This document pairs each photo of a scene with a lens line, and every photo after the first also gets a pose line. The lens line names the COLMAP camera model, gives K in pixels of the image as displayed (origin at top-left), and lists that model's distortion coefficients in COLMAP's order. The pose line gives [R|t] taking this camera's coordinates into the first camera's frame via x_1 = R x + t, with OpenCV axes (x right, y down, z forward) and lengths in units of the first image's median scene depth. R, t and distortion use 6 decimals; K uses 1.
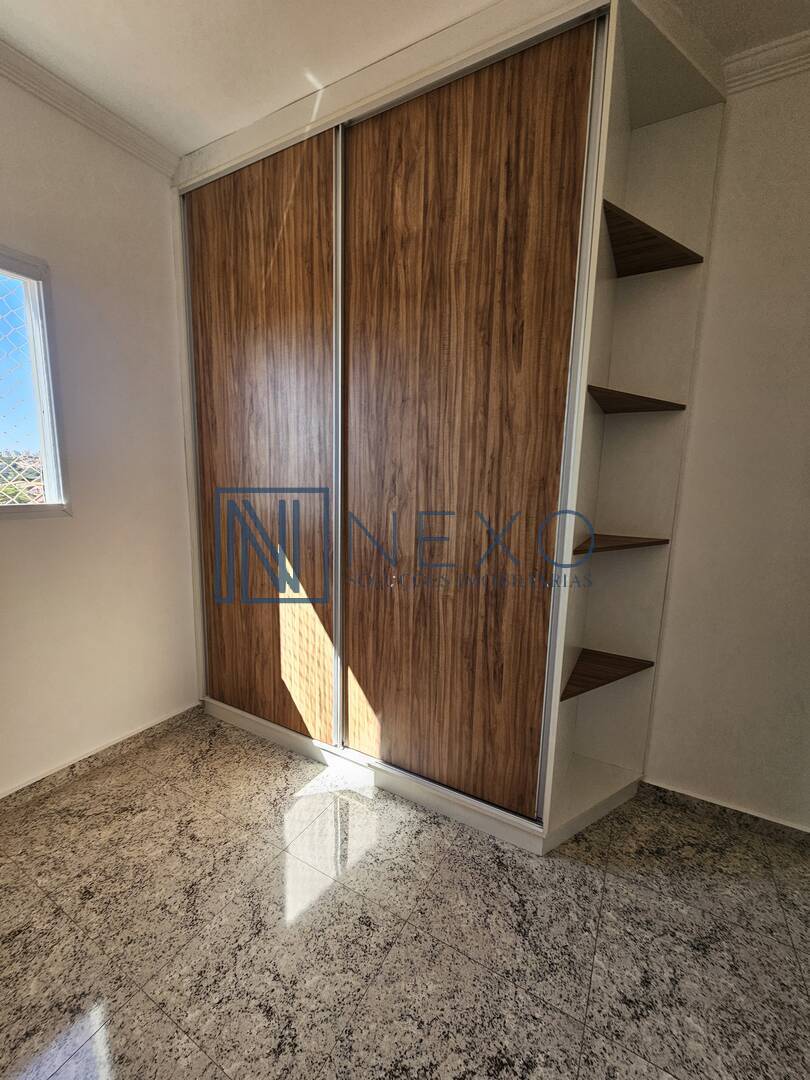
lens RADIAL K [[442.5, 0, 408.3], [0, 442.5, 544.0], [0, 0, 1]] dist [-0.009241, 0.002662]
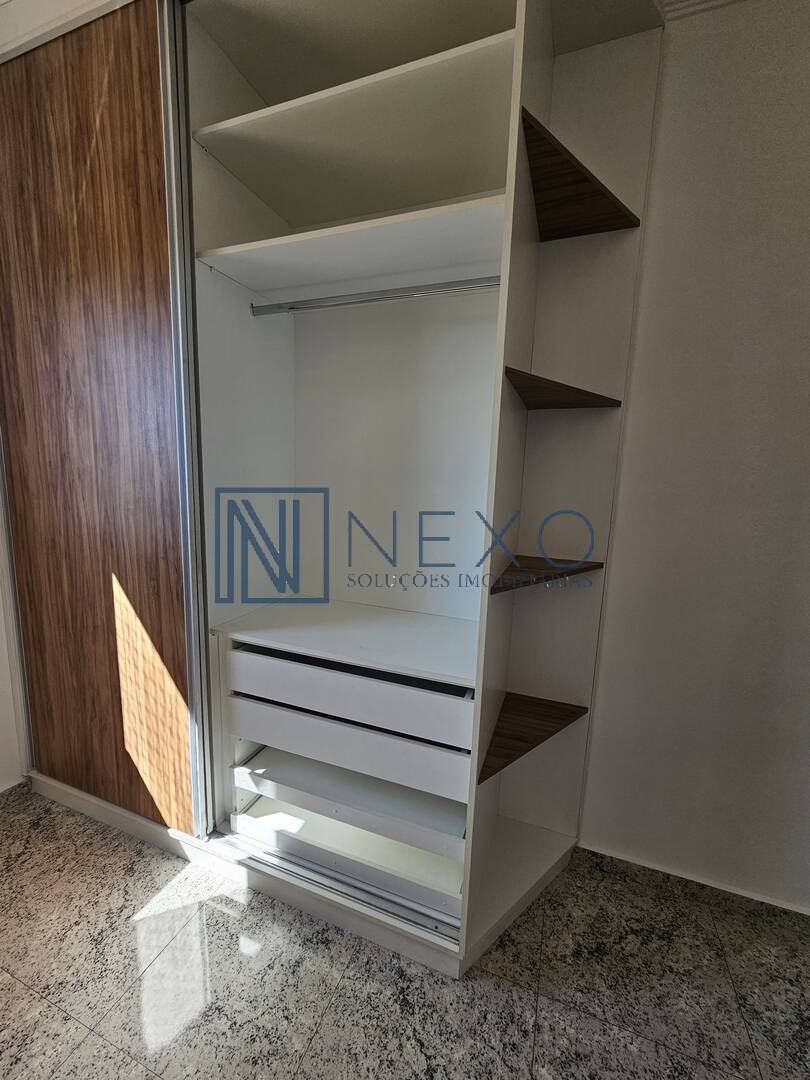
lens RADIAL K [[442.5, 0, 406.0], [0, 442.5, 538.7], [0, 0, 1]] dist [-0.009241, 0.002662]
pose [[0.989319, -0.012699, 0.145214, 0.101712], [0.013658, 0.999891, -0.005615, -0.055343], [-0.145127, 0.007538, 0.989384, 0.228143]]
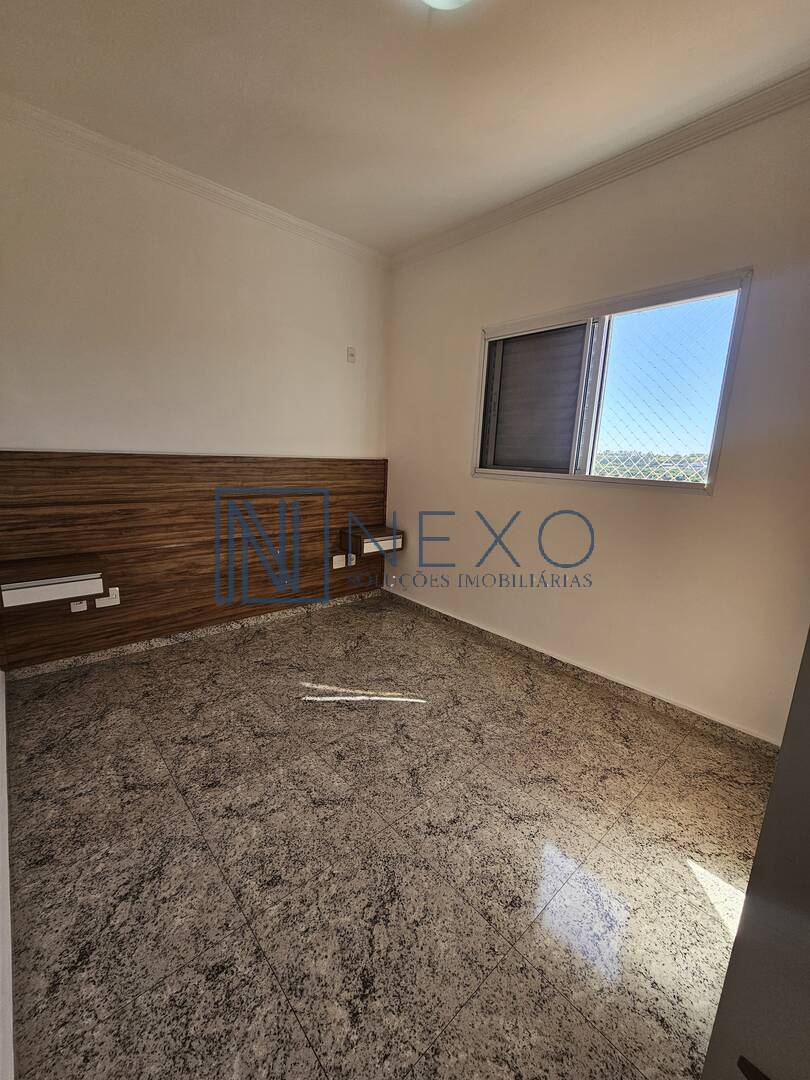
lens RADIAL K [[442.5, 0, 408.3], [0, 442.5, 545.9], [0, 0, 1]] dist [-0.009241, 0.002662]
pose [[-0.314629, 0.155328, -0.936420, 0.594407], [-0.184756, 0.957632, 0.220923, -0.051581], [0.931061, 0.242517, -0.272601, 0.663758]]
